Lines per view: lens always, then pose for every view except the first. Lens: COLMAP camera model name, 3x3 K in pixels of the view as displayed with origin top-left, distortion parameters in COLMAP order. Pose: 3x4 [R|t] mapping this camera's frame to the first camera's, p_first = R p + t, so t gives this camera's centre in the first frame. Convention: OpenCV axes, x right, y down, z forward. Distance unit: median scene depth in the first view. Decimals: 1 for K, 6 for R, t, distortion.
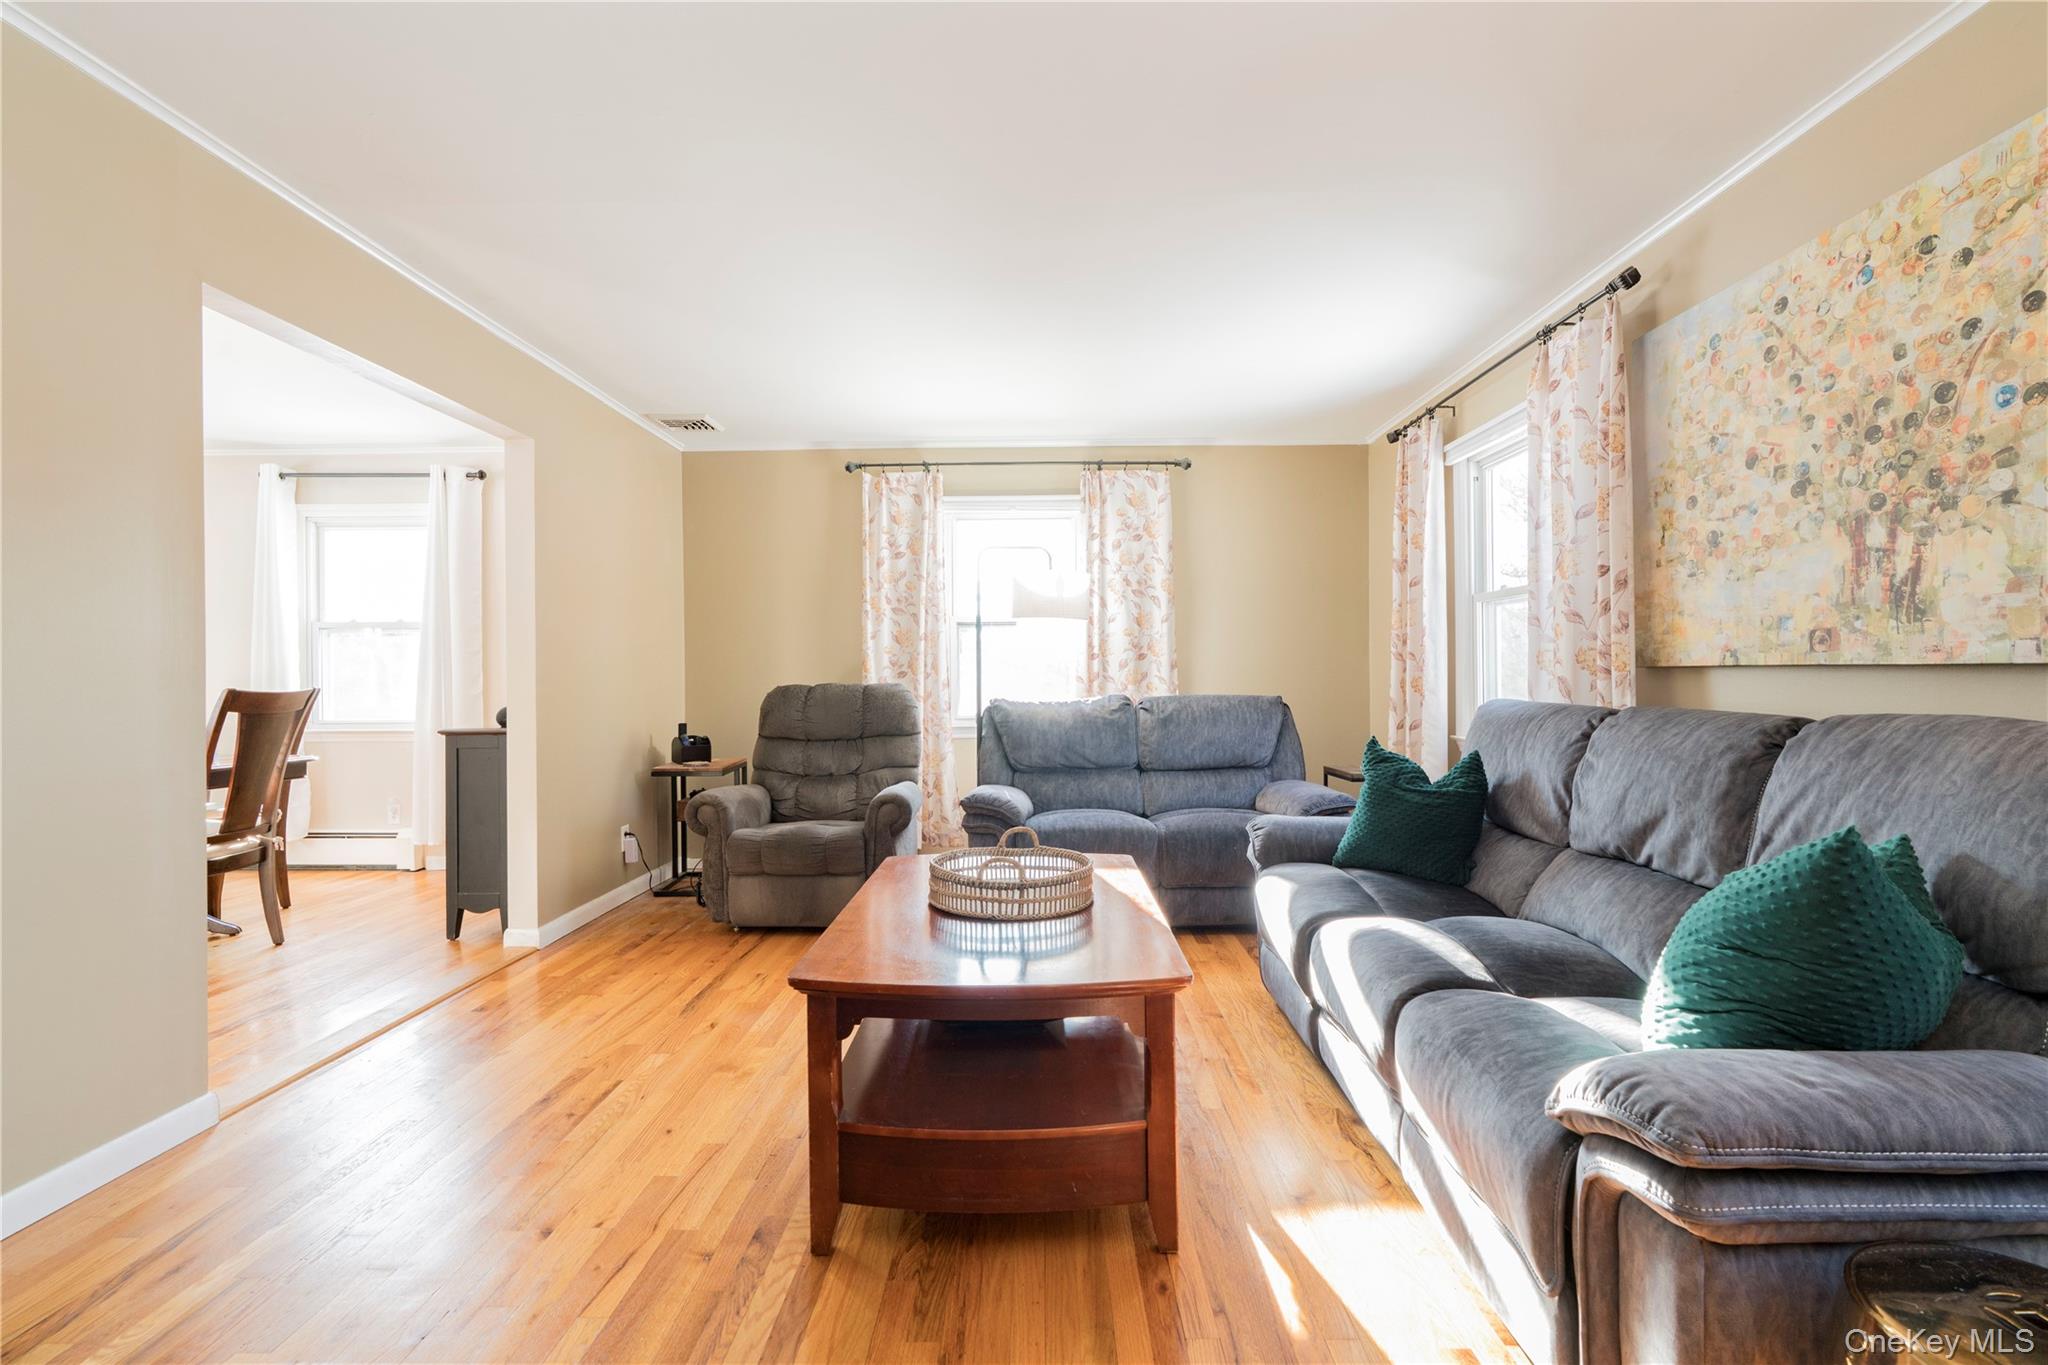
lens RADIAL K [[933.4, 0, 1026.0], [0, 933.4, 675.2], [0, 0, 1]] dist [-0.003584, 0.001190]
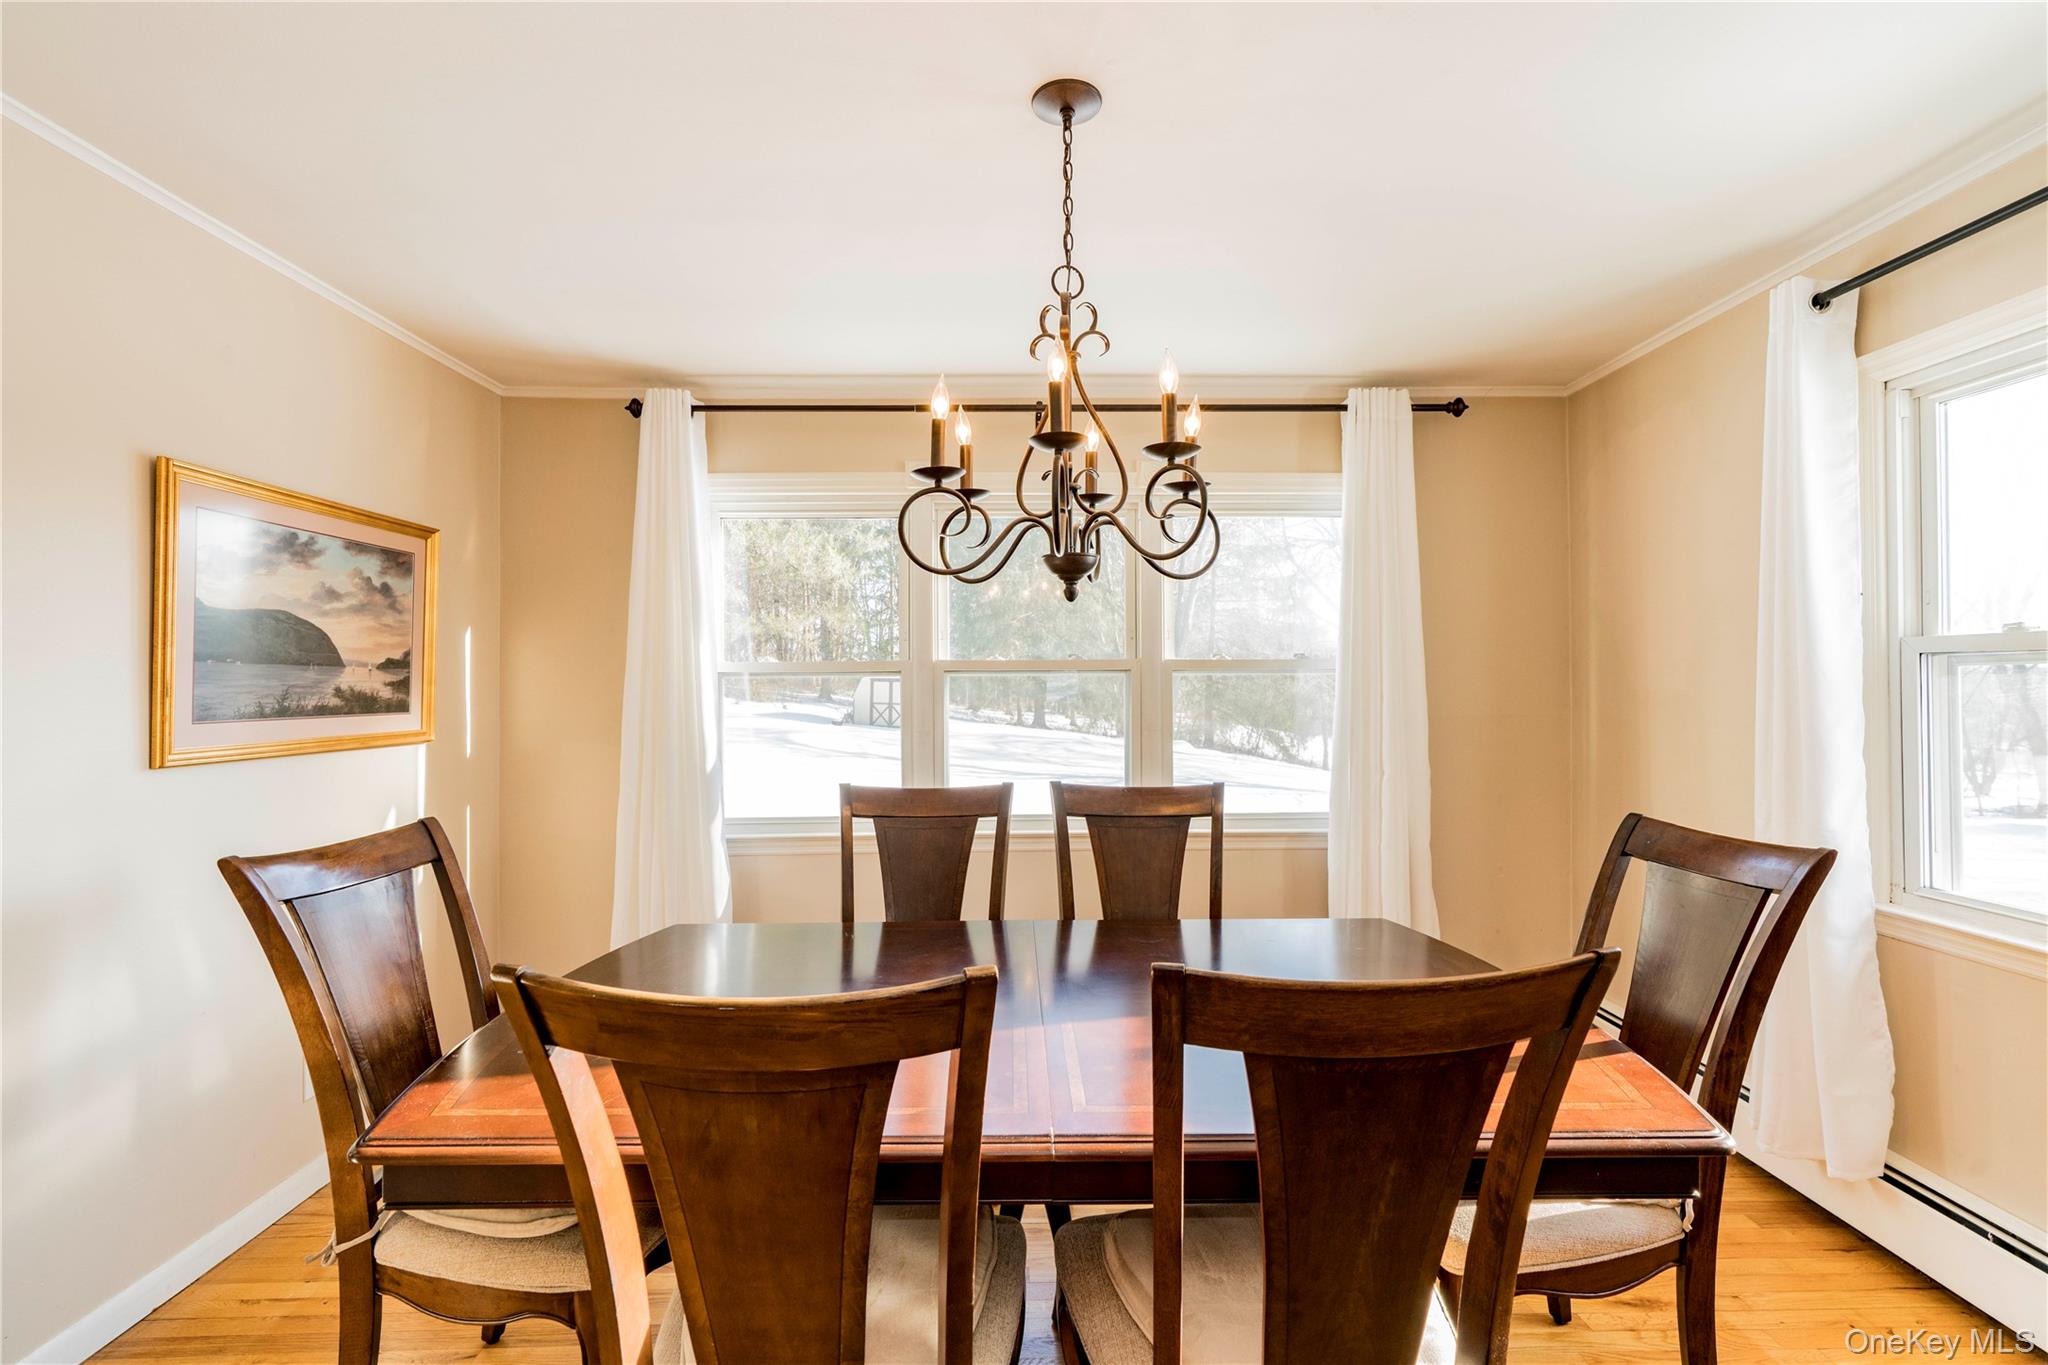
lens RADIAL K [[933.4, 0, 1022.9], [0, 933.4, 675.5], [0, 0, 1]] dist [-0.003584, 0.001190]
pose [[0.030093, -0.009153, -0.999505, -0.869585], [0.001319, 0.999958, -0.009117, -0.085801], [0.999546, -0.001044, 0.030104, 1.412061]]
